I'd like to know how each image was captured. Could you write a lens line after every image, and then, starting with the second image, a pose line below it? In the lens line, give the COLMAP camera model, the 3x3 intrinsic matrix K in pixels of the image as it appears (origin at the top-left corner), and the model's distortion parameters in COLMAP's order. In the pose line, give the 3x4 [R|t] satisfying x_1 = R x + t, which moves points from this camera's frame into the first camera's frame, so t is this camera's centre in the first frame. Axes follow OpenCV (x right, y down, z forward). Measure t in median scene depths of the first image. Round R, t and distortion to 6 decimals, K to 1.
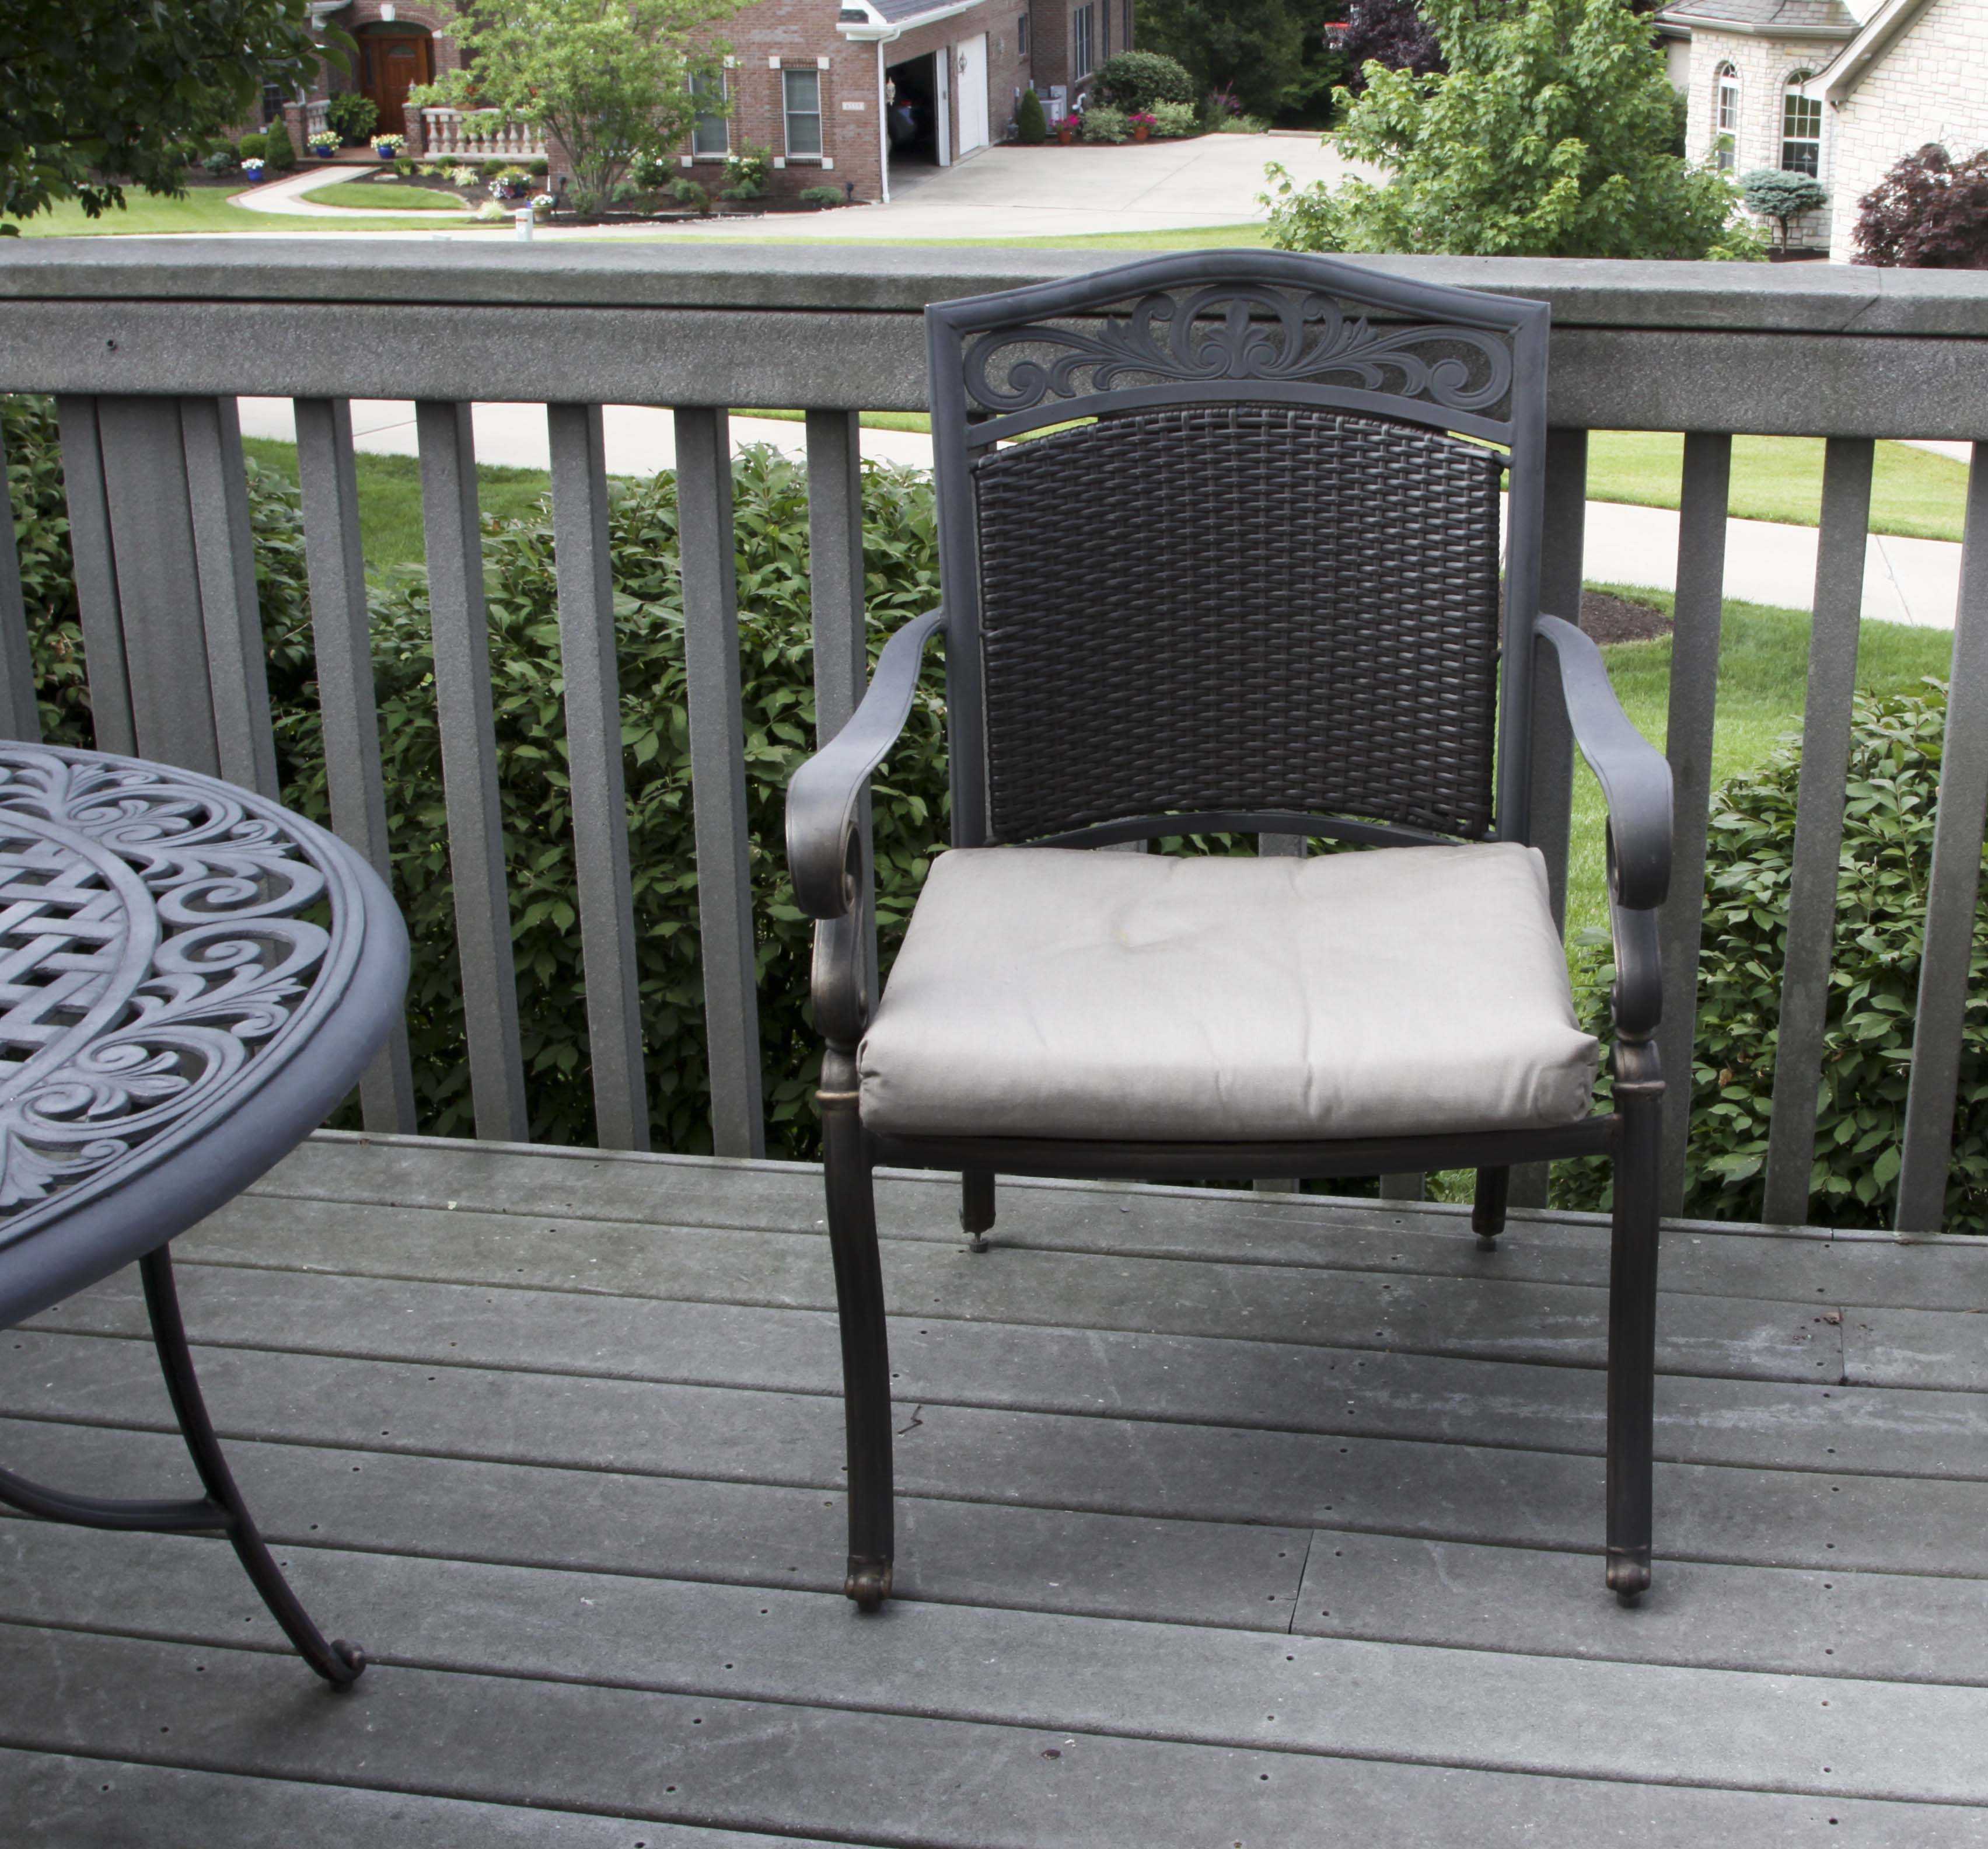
lens RADIAL K [[2977.3, 0, 1278.6], [0, 2977.3, 922.7], [0, 0, 1]] dist [-0.141246, 0.081767]
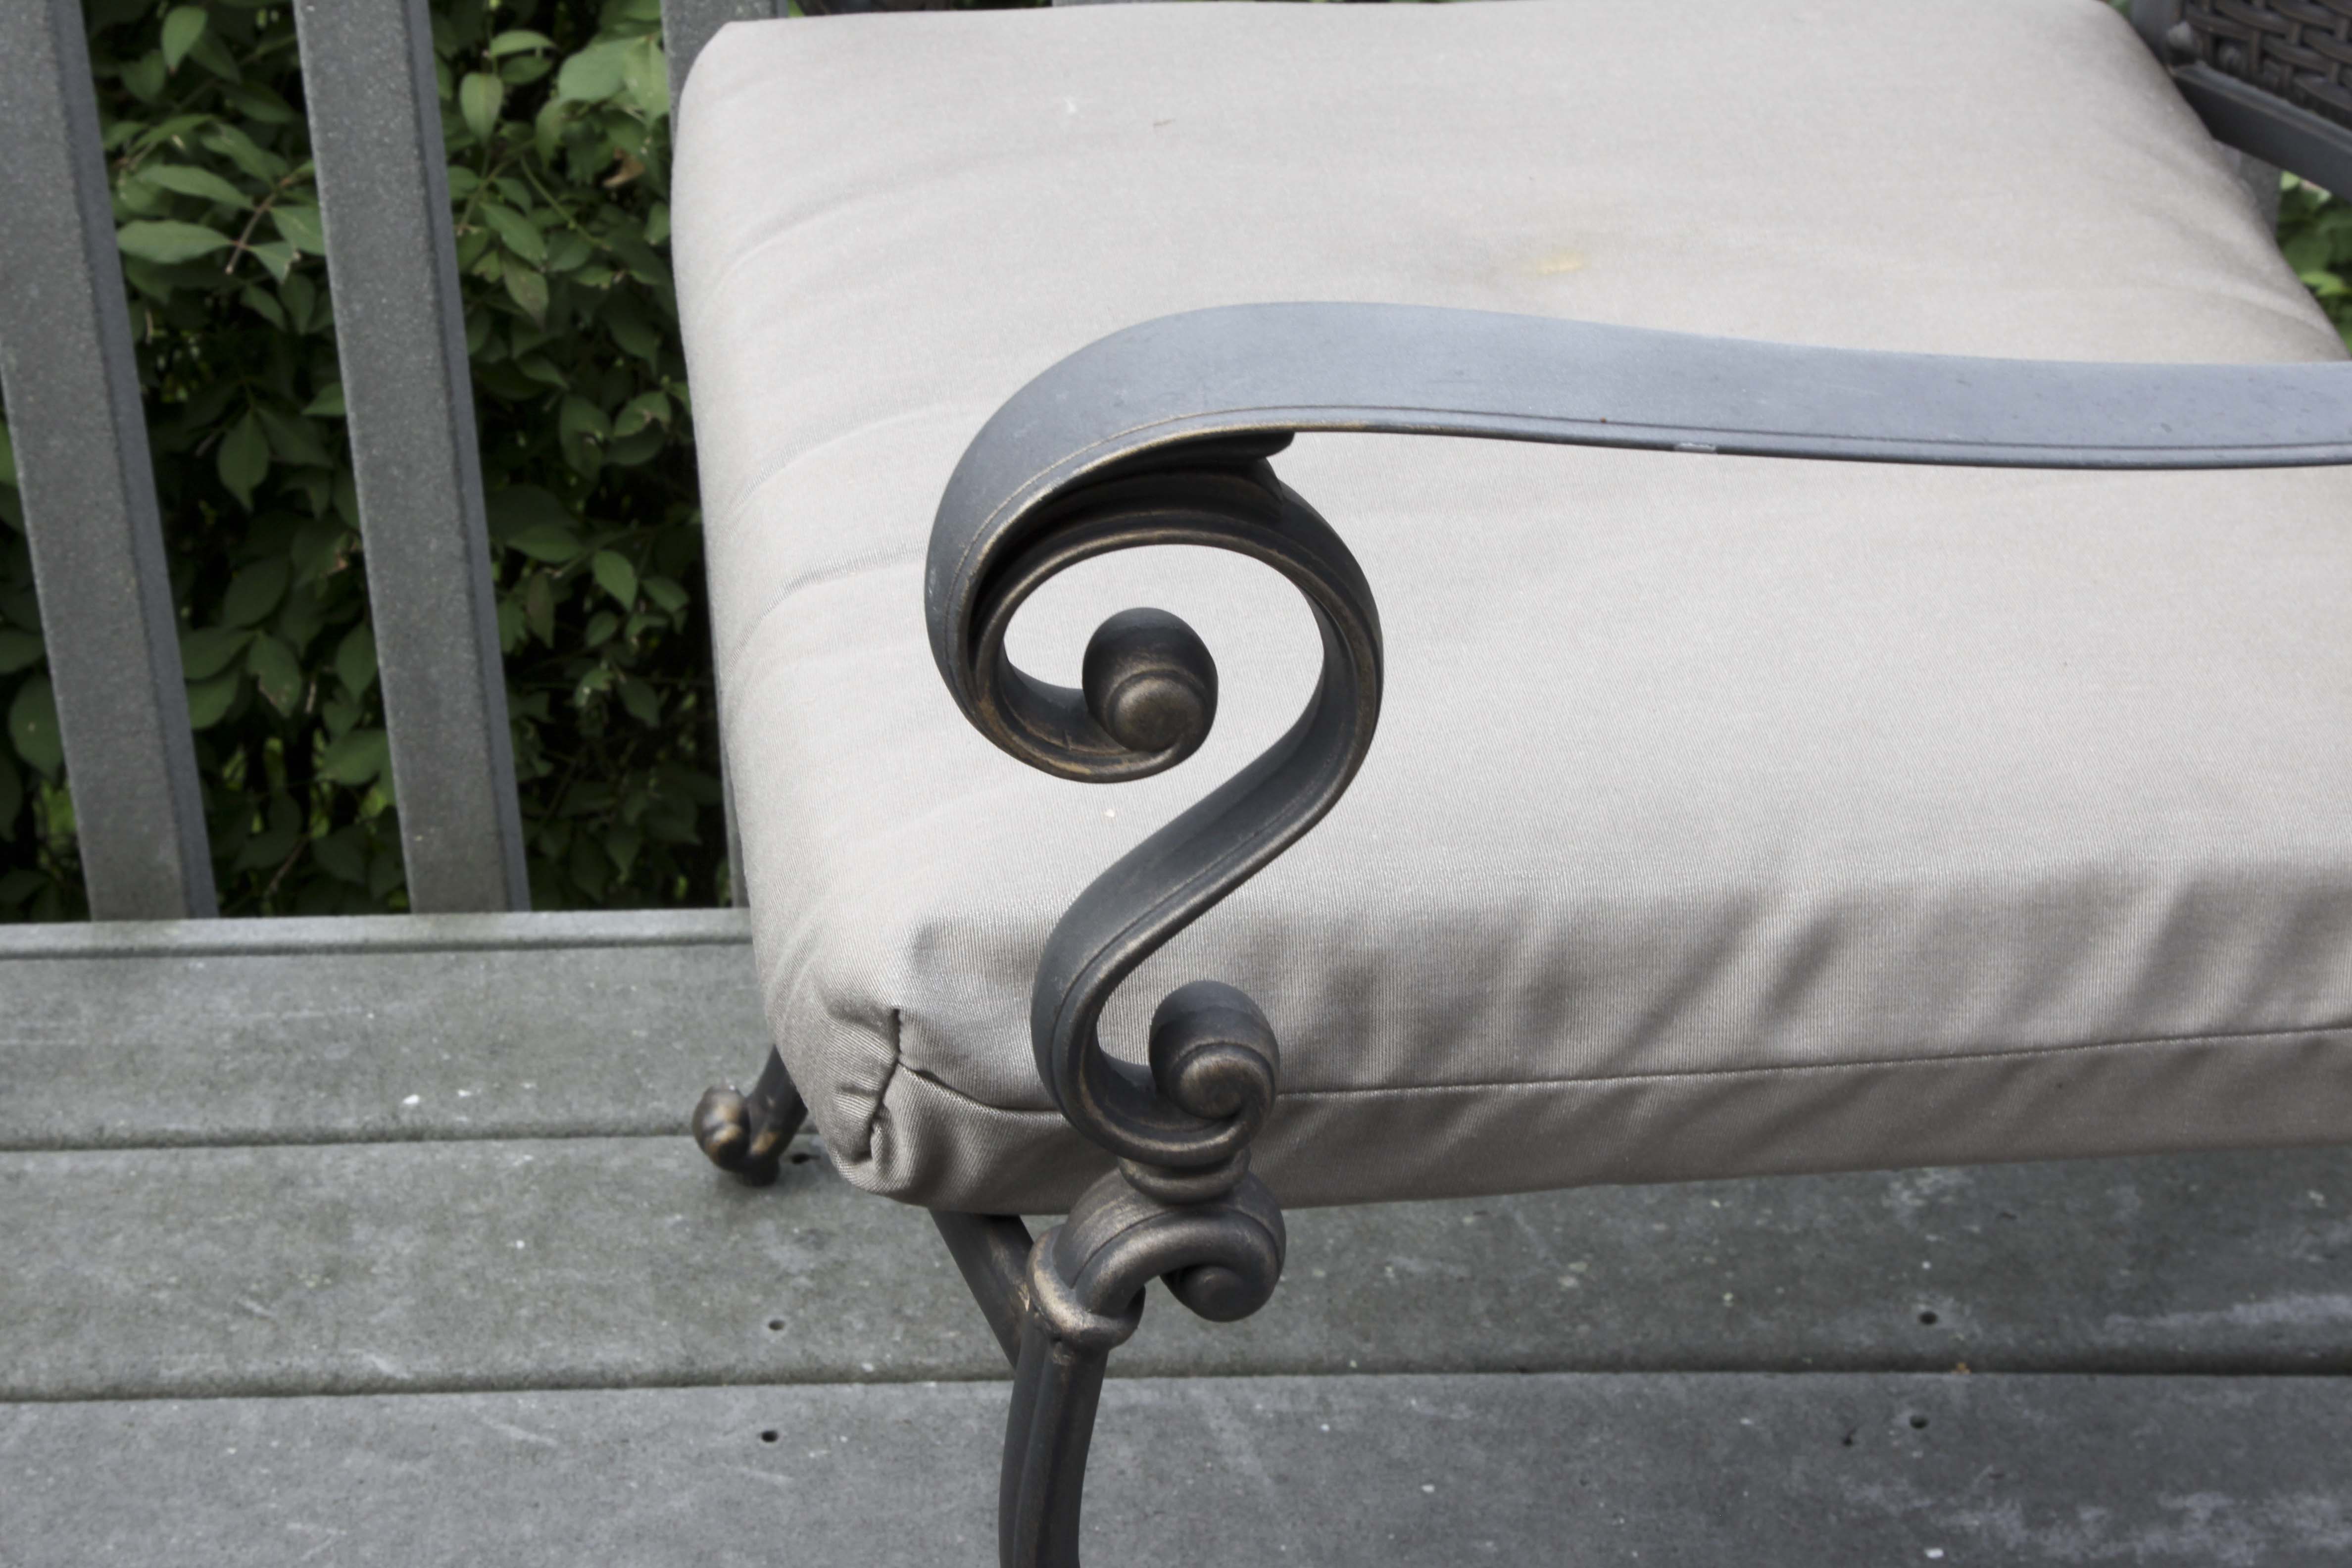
lens RADIAL K [[4868.0, 0, 1176.0], [0, 4868.0, 784.0], [0, 0, 1]] dist [0.078521, 0.191405]
pose [[0.991746, -0.092701, 0.088578, -0.114772], [0.072610, 0.975453, 0.207894, -0.071694], [-0.105675, -0.199746, 0.974133, 0.391305]]
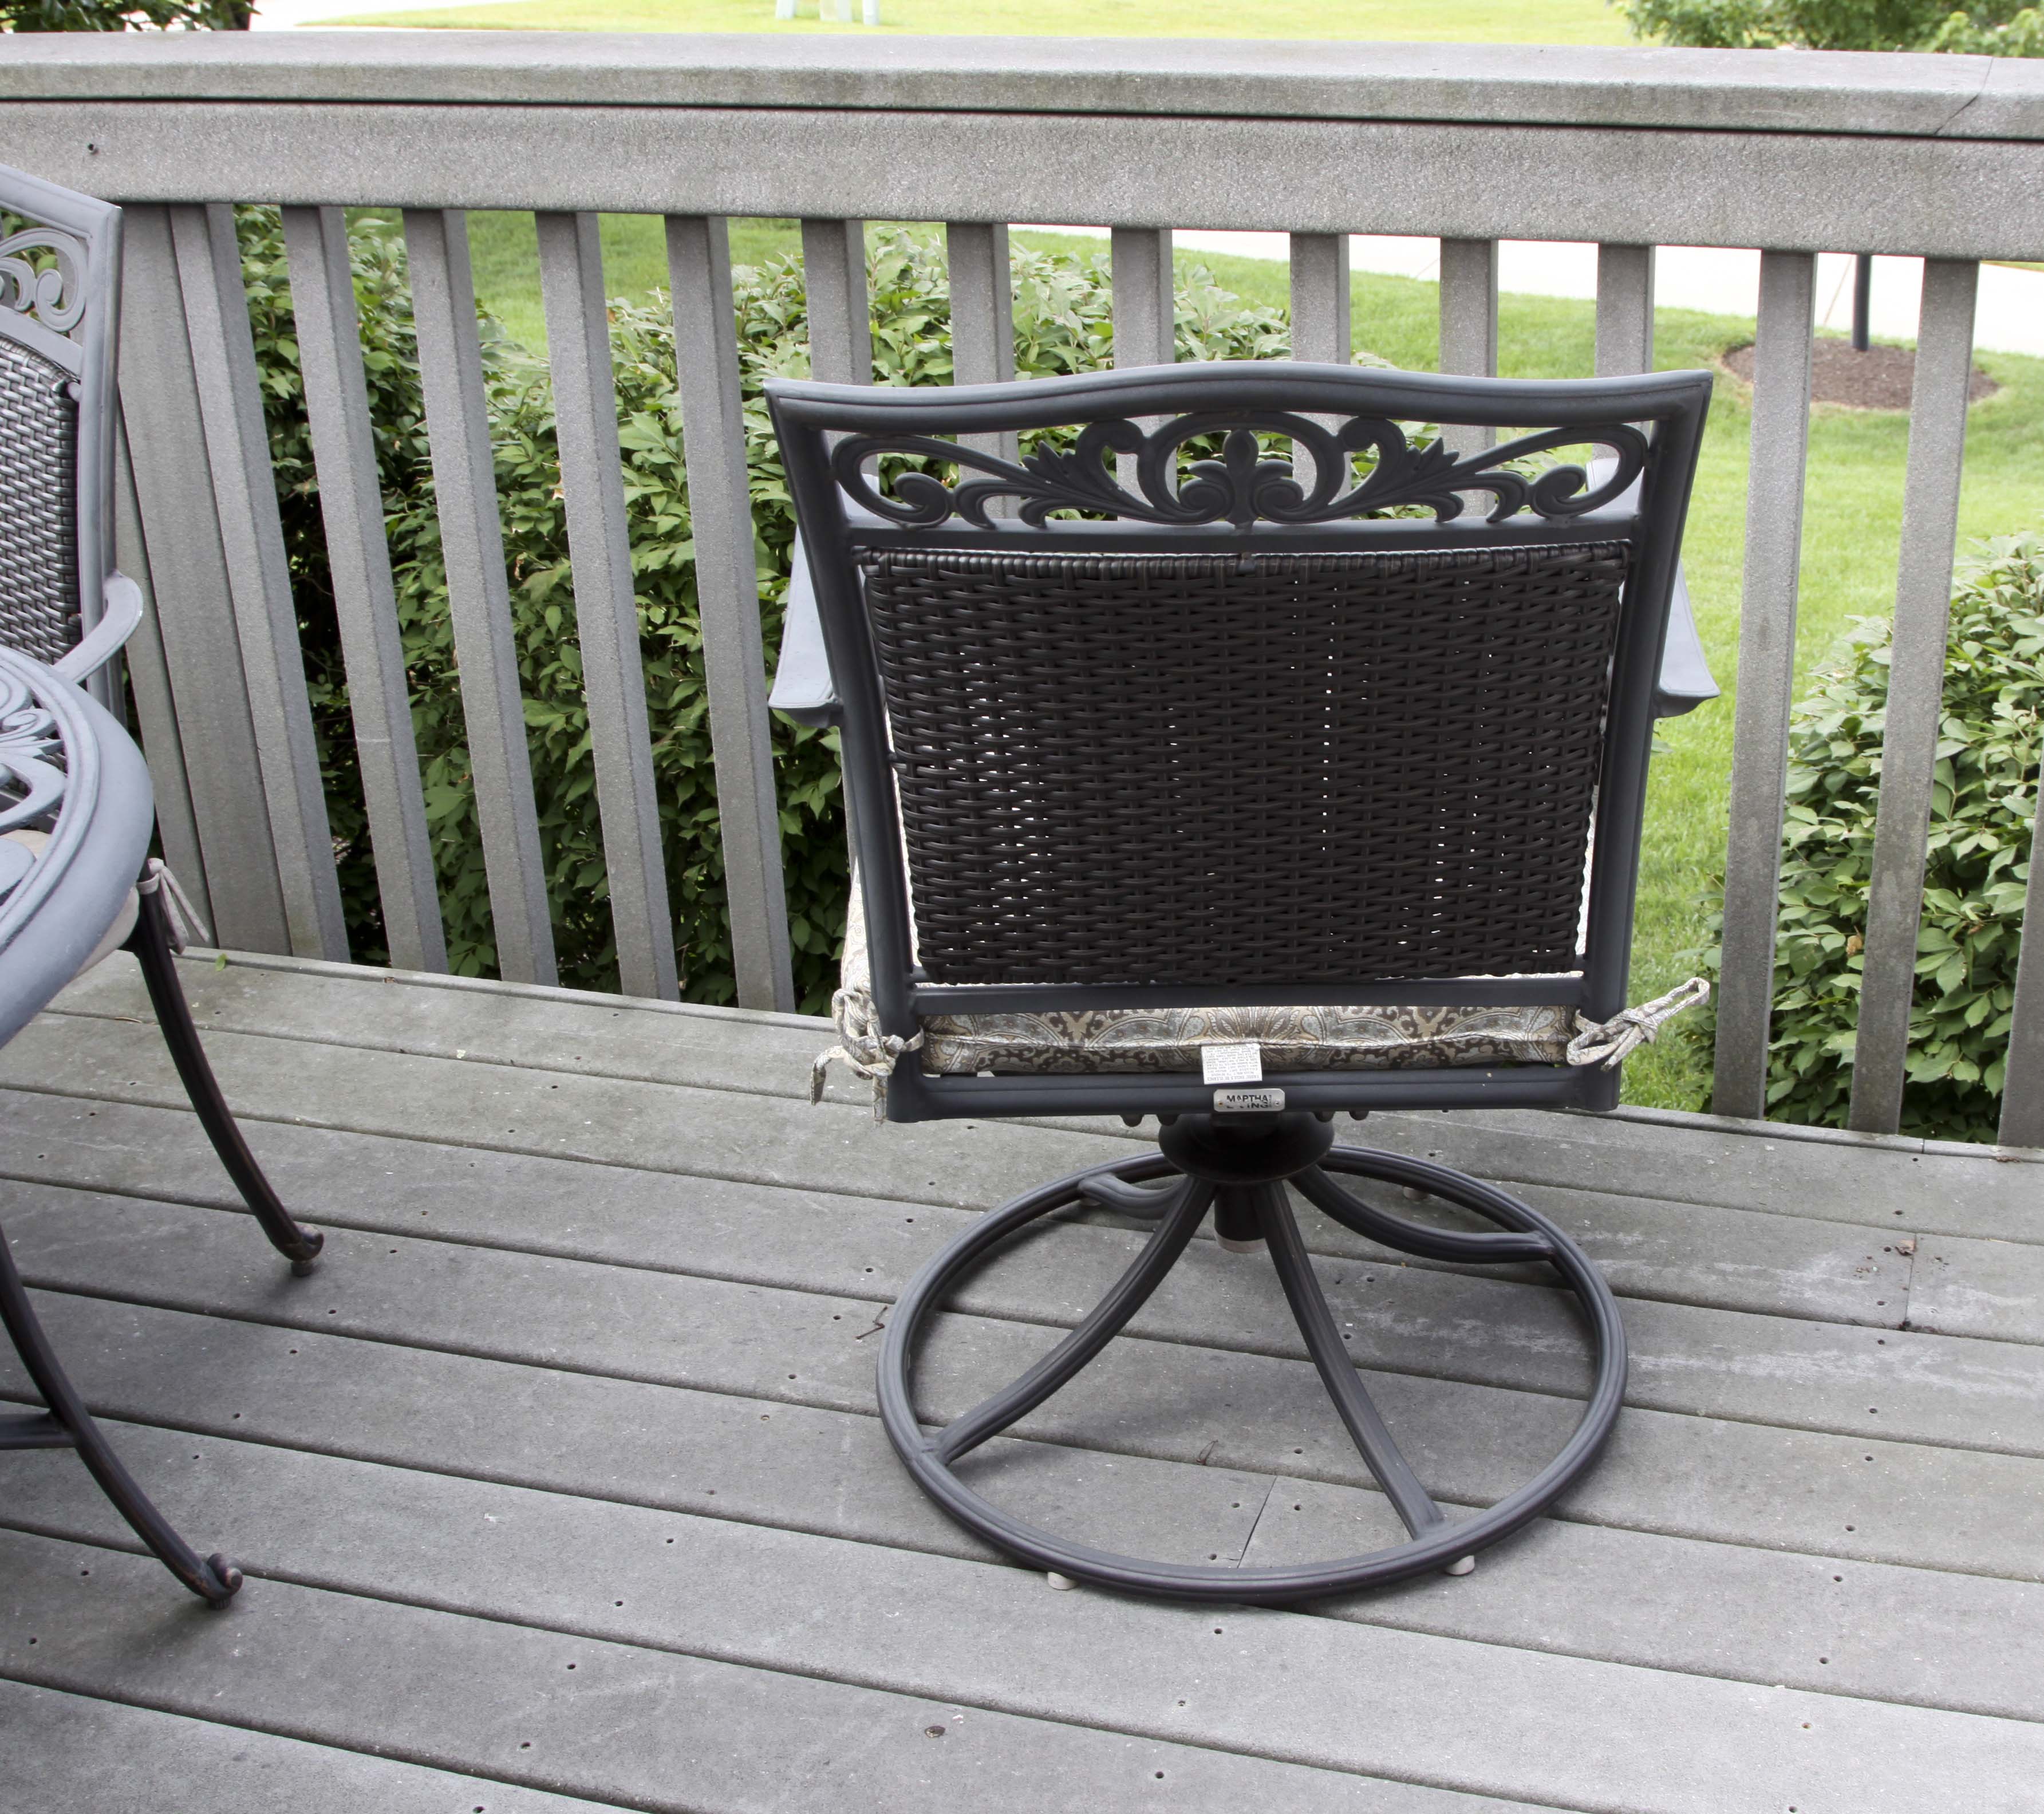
lens RADIAL K [[2913.0, 0, 1250.7], [0, 2913.0, 912.9], [0, 0, 1]] dist [-0.143849, 0.098500]
pose [[0.991631, 0.031518, -0.125195, 0.097280], [-0.020608, 0.995951, 0.087498, -0.040076], [0.127446, -0.084186, 0.988266, 0.117965]]
